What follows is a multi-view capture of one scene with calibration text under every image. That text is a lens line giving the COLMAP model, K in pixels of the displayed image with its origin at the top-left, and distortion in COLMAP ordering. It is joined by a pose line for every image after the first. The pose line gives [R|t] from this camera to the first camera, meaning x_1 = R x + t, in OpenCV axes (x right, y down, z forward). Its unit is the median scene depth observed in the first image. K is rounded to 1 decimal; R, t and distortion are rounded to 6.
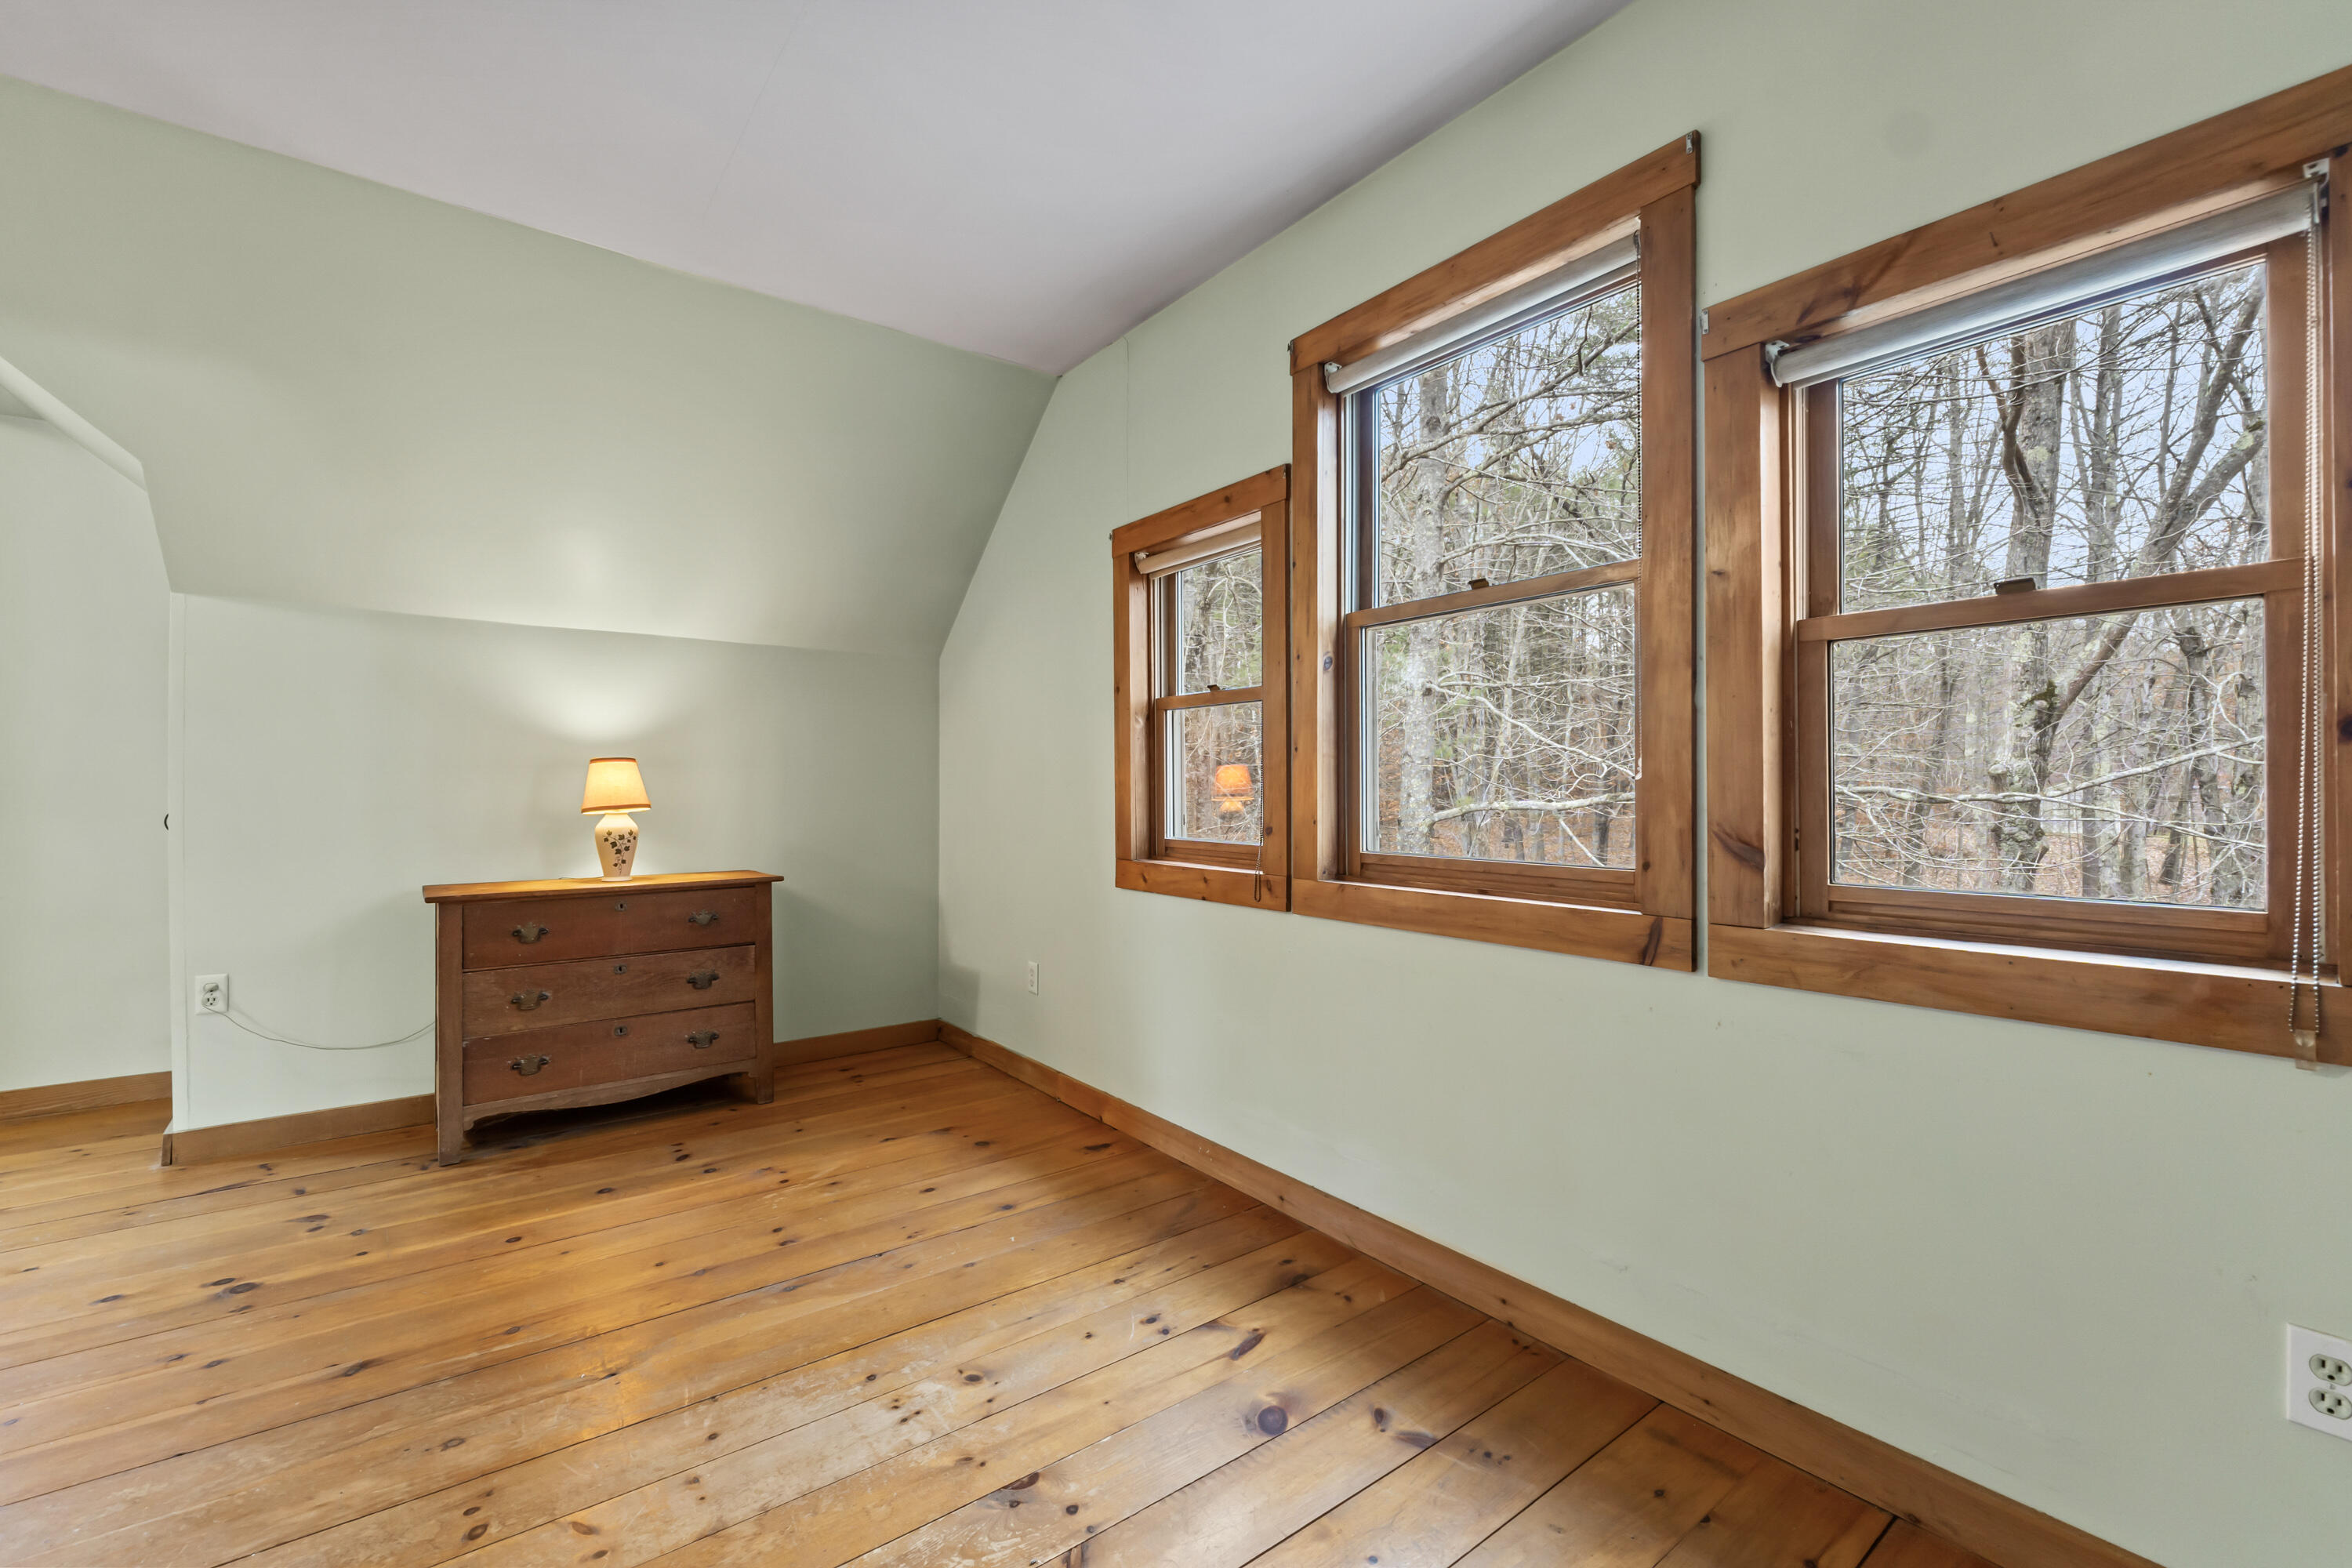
lens RADIAL K [[1001.4, 0, 1183.1], [0, 1001.4, 778.7], [0, 0, 1]] dist [-0.006881, -0.000599]
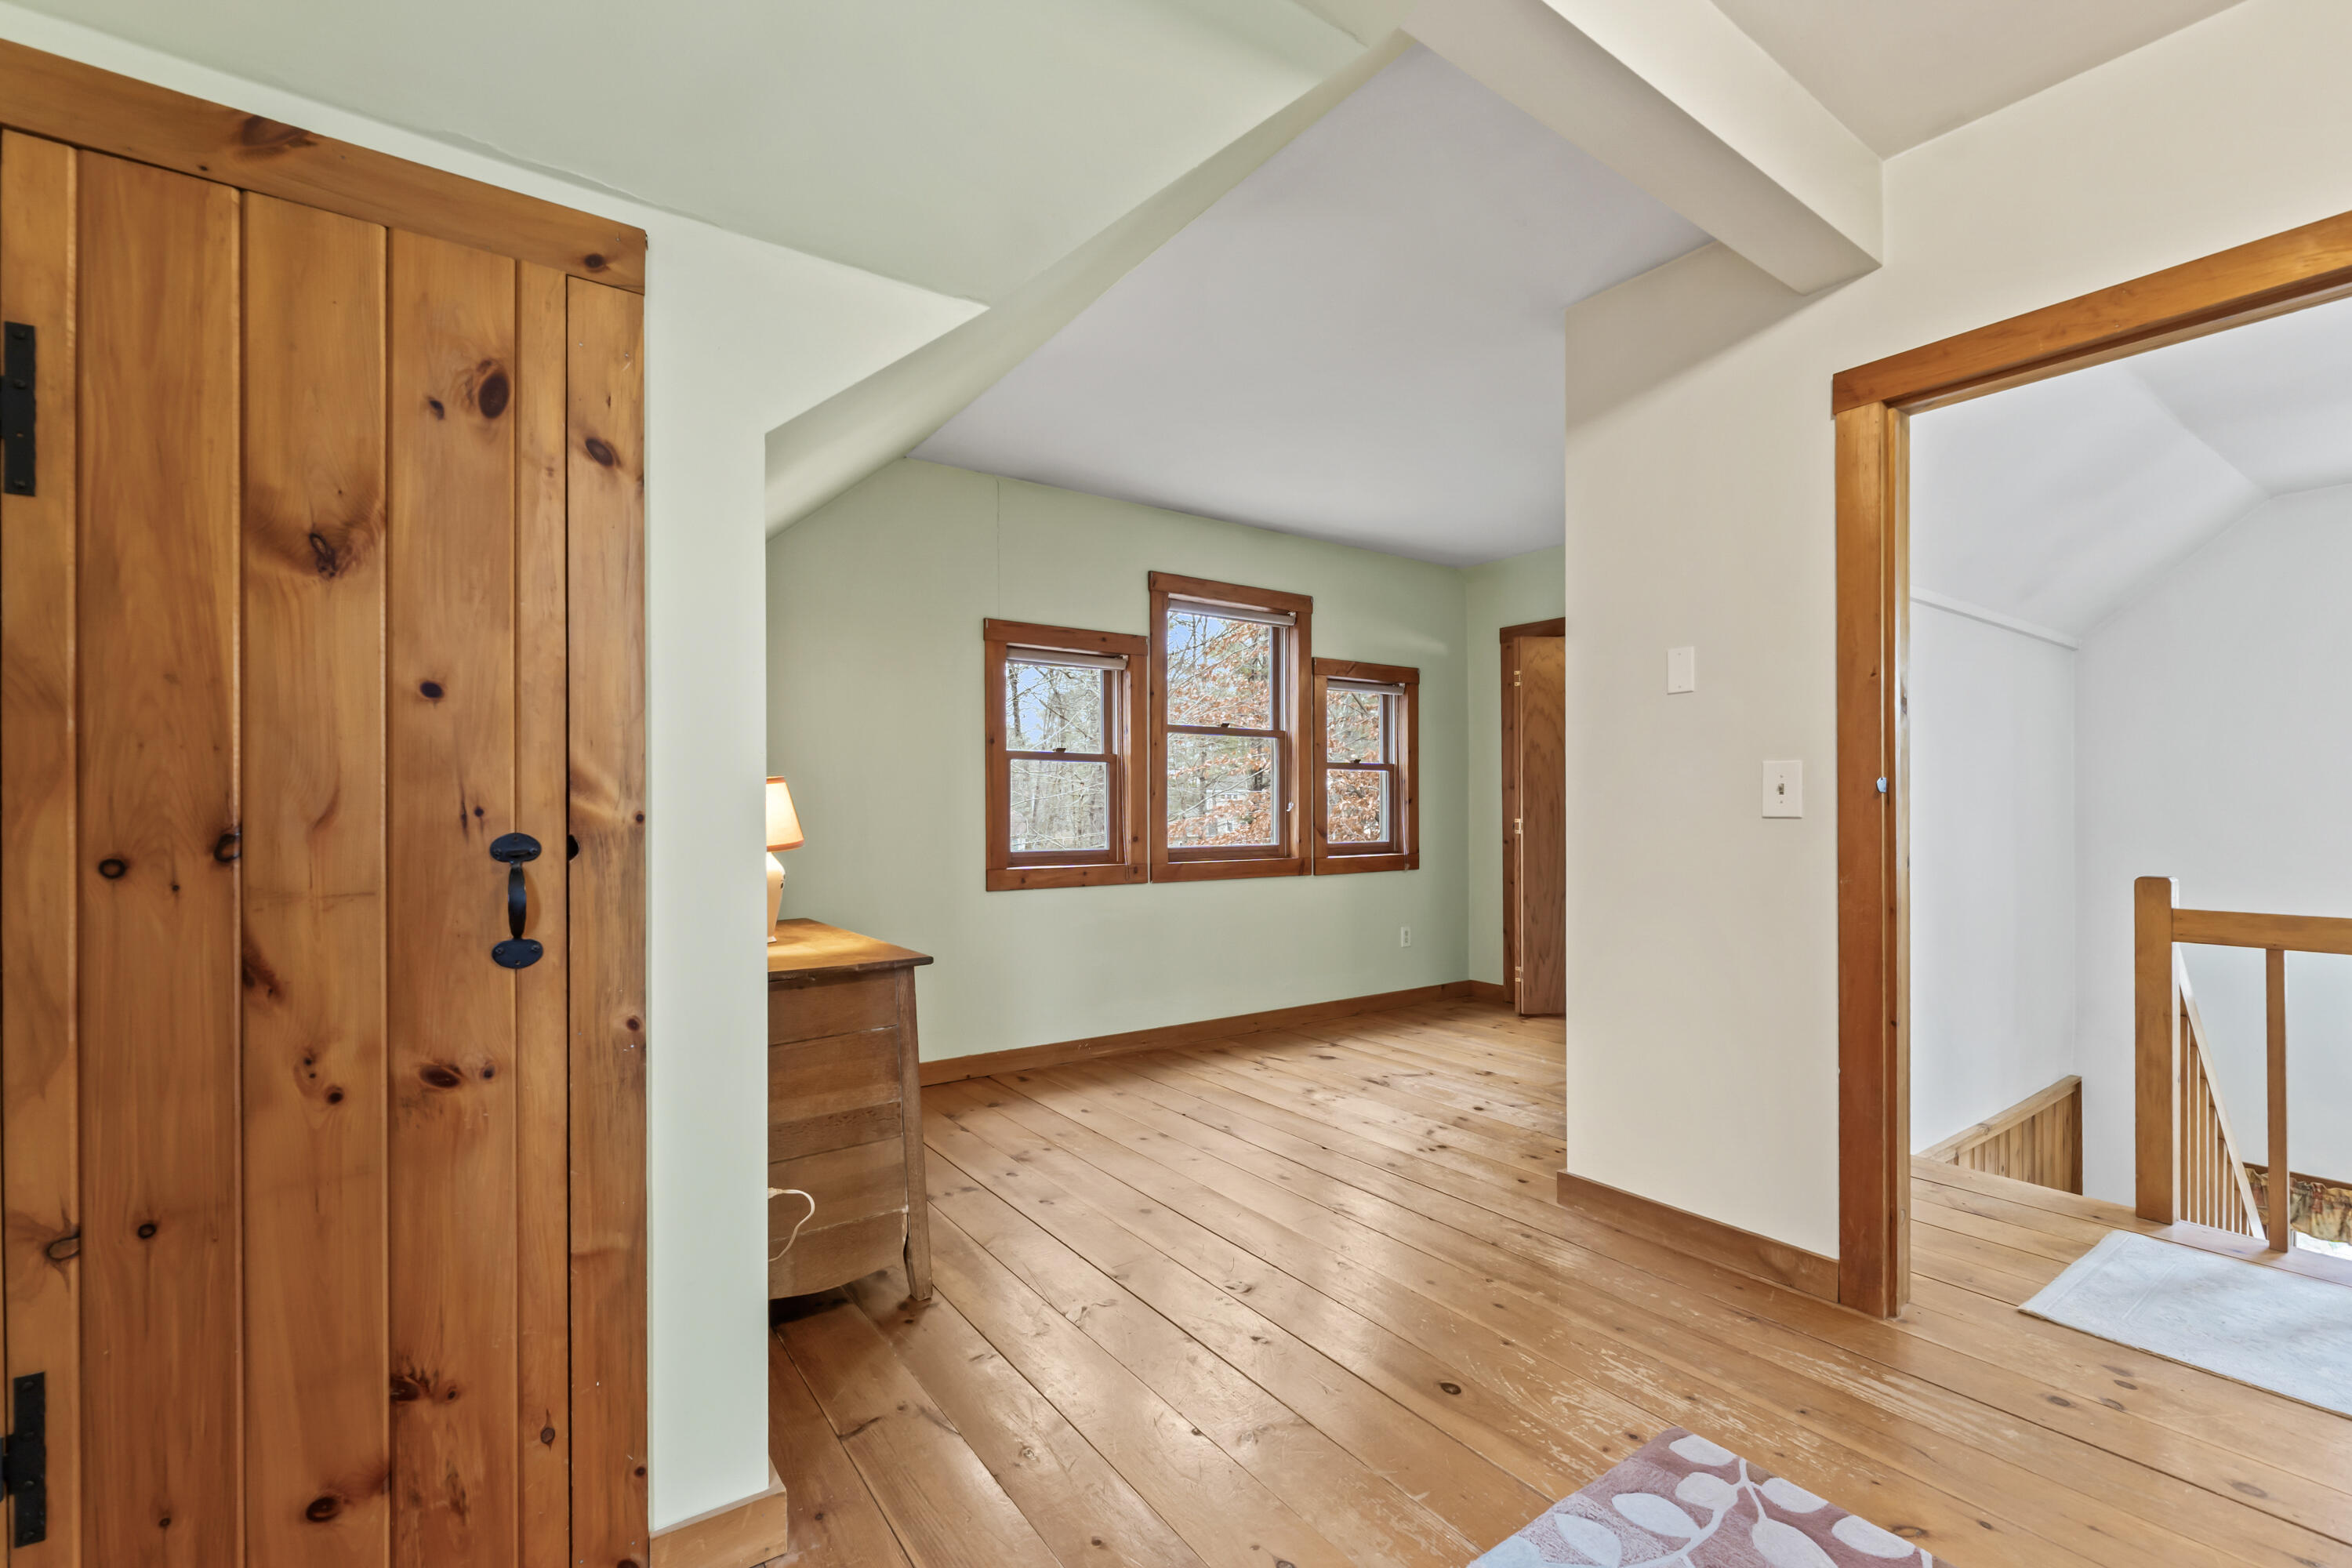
lens RADIAL K [[1001.4, 0, 1194.3], [0, 1001.4, 800.4], [0, 0, 1]] dist [-0.006881, -0.000599]
pose [[0.019897, 0.017411, 0.999650, -1.576633], [-0.001264, 0.999848, -0.017389, 0.013779], [-0.999801, -0.000918, 0.019916, 0.804567]]
